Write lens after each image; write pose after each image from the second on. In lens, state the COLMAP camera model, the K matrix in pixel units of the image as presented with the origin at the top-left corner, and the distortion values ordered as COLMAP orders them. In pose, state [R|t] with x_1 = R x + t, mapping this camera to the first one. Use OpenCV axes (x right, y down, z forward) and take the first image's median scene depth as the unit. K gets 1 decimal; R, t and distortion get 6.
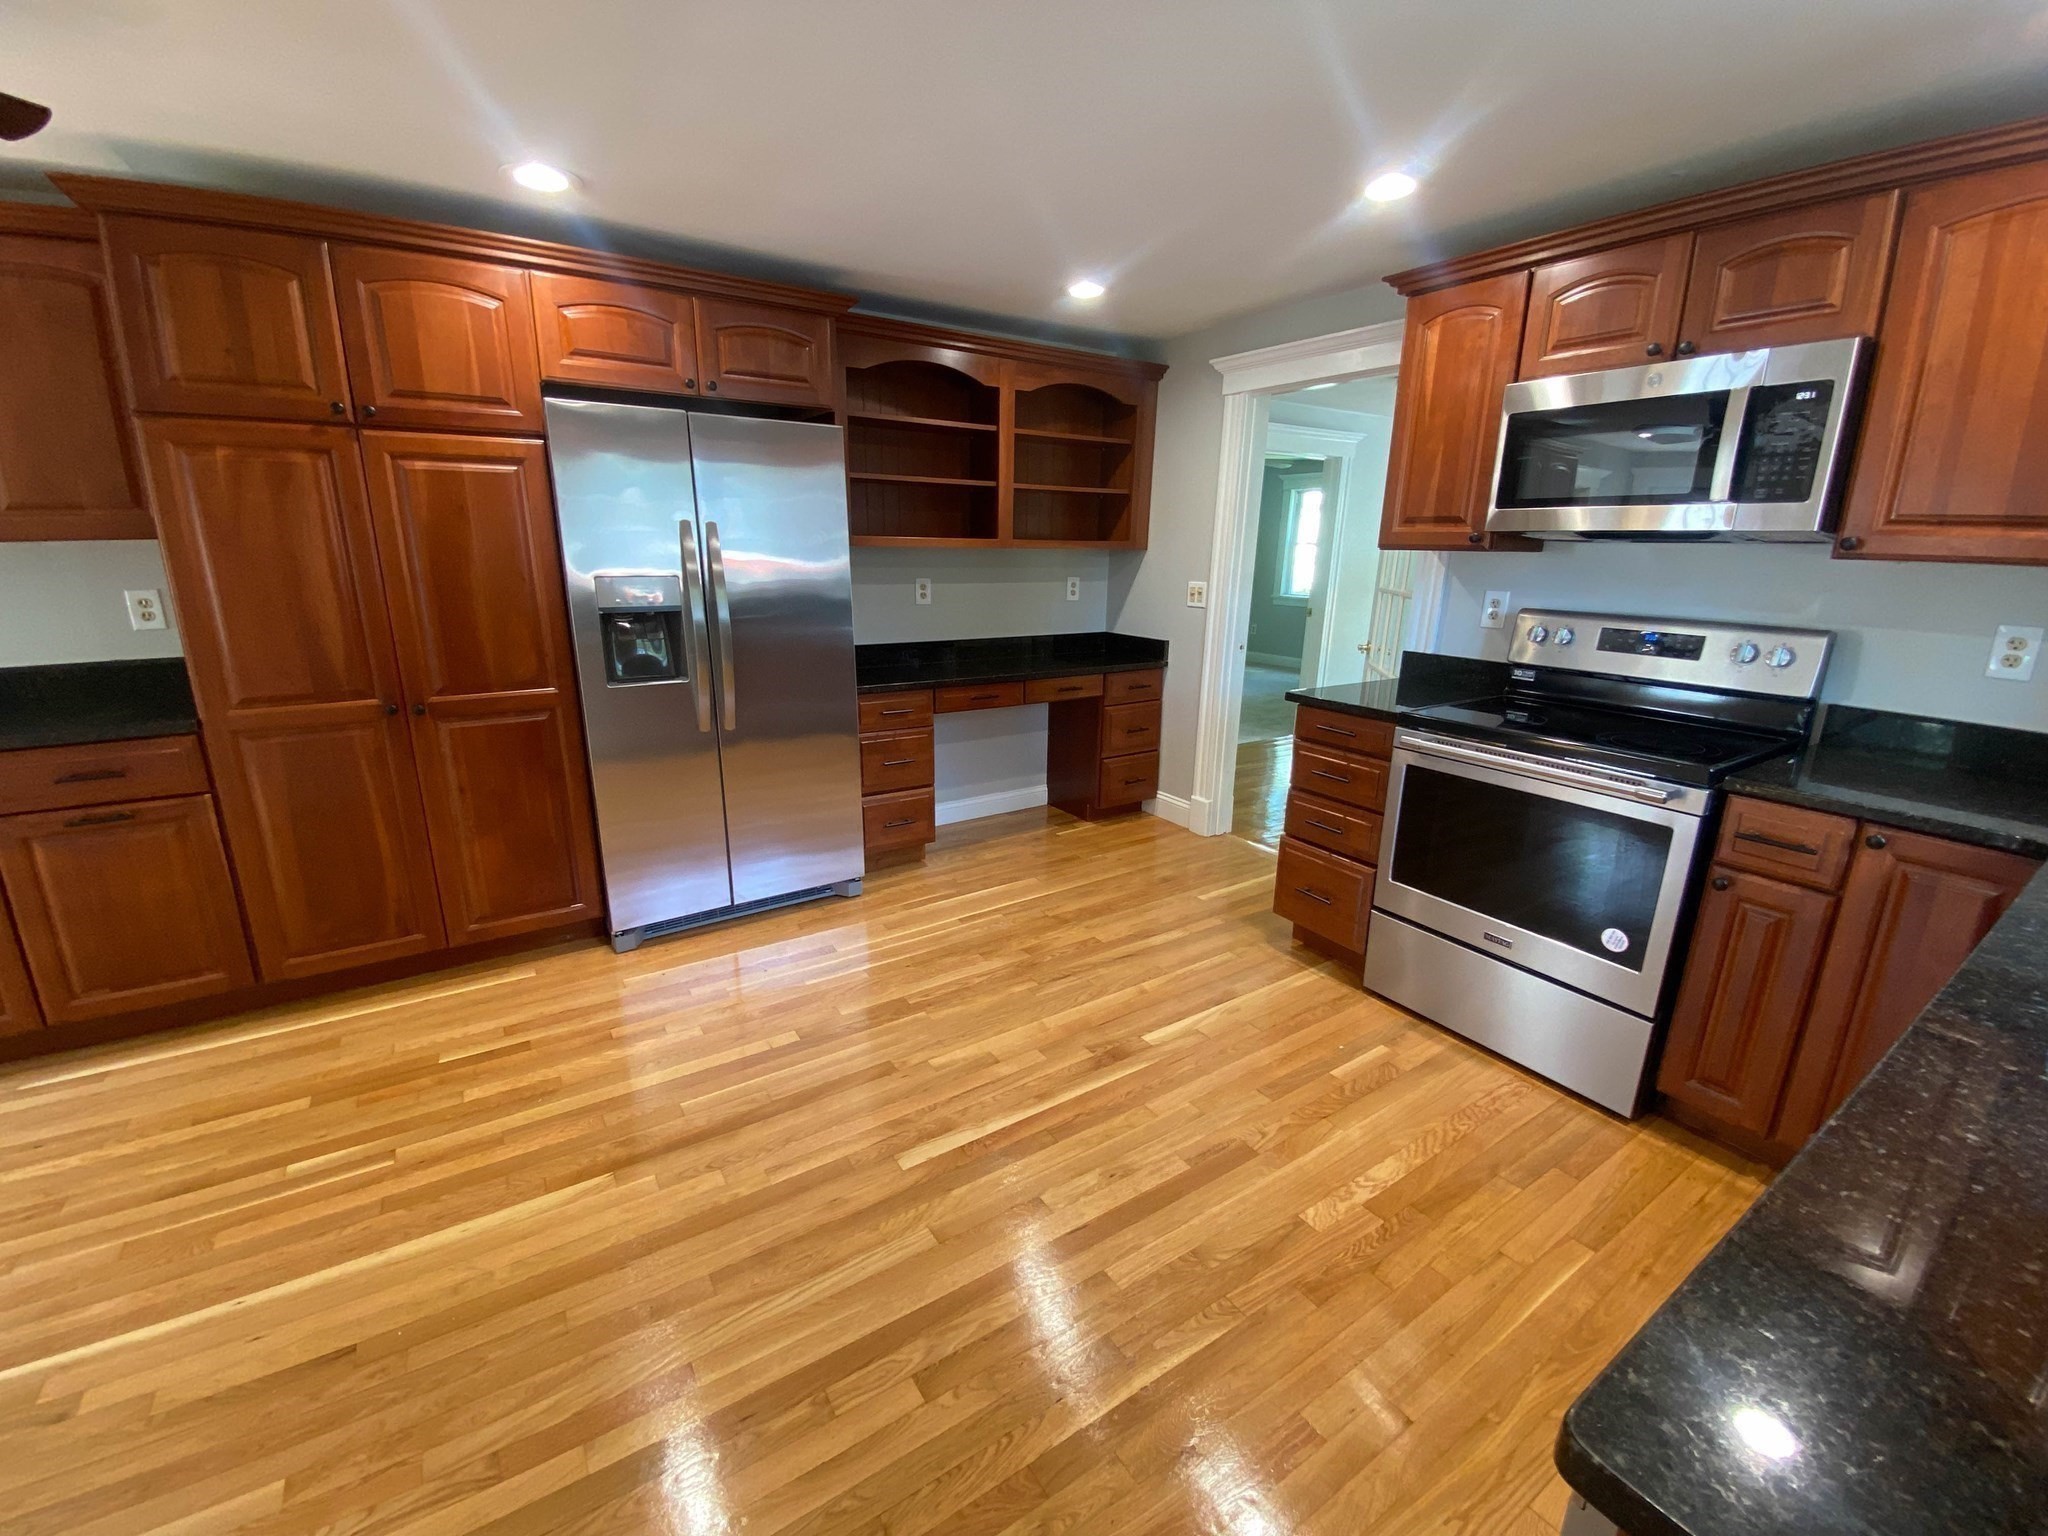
lens RADIAL K [[836.0, 0, 1016.8], [0, 836.0, 763.6], [0, 0, 1]] dist [0.007712, -0.010517]
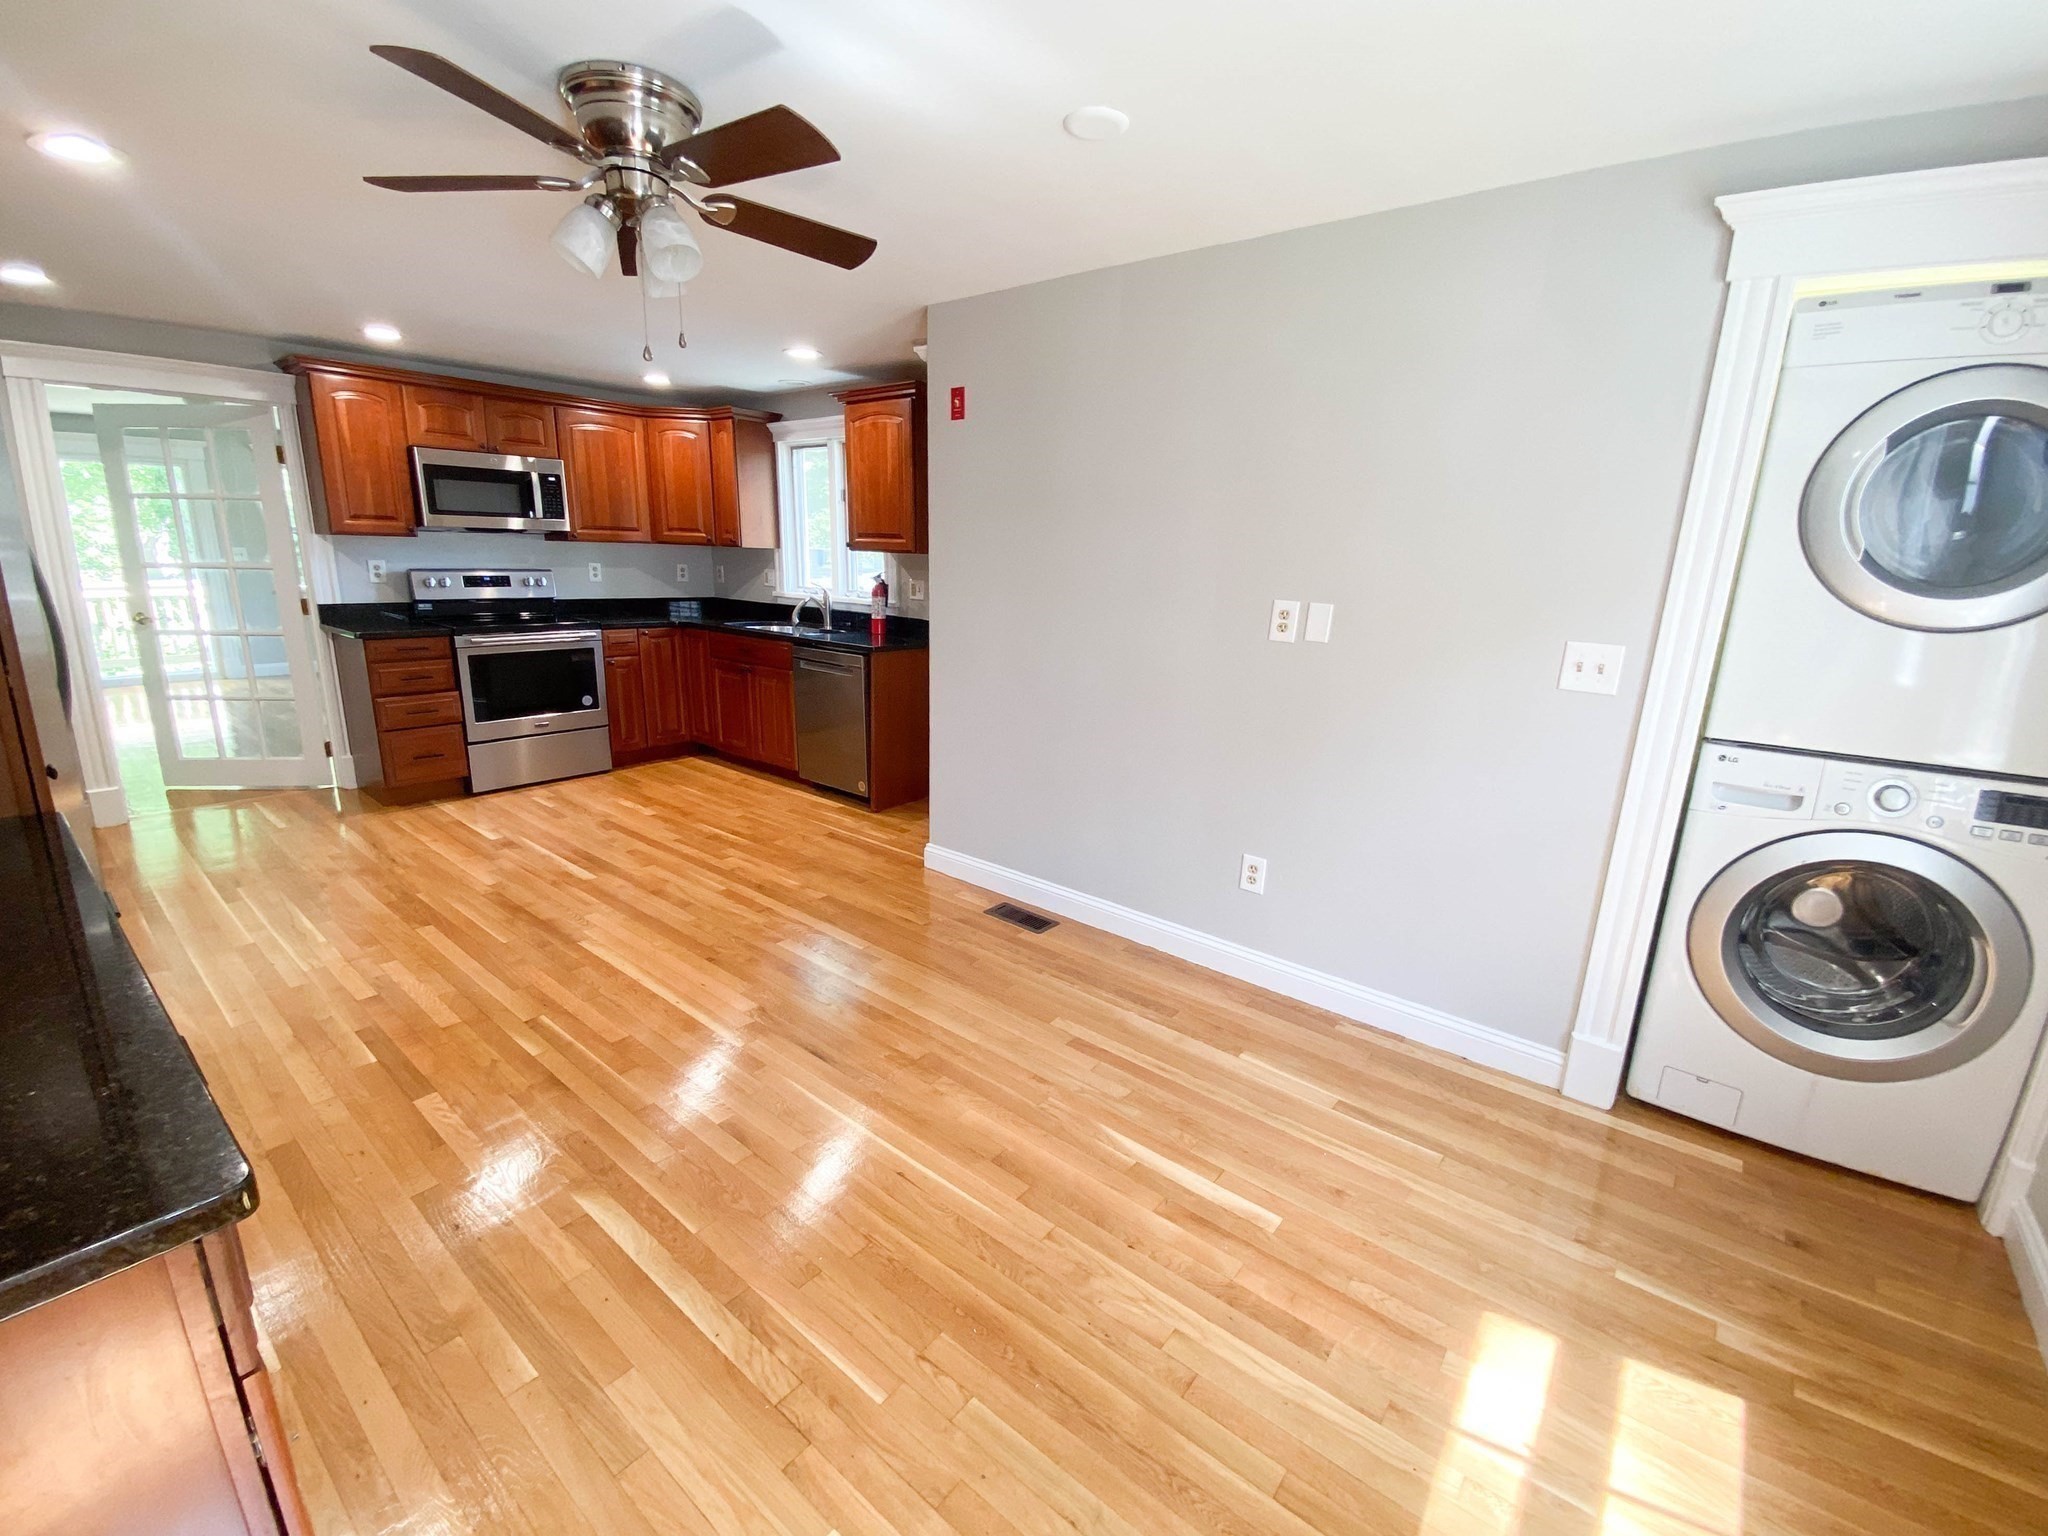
lens RADIAL K [[836.0, 0, 1026.0], [0, 836.0, 757.2], [0, 0, 1]] dist [0.007712, -0.010517]
pose [[-0.317316, -0.247641, 0.915415, -1.741657], [0.210451, 0.922843, 0.322600, -0.136006], [-0.924674, 0.295016, -0.240717, 0.410906]]
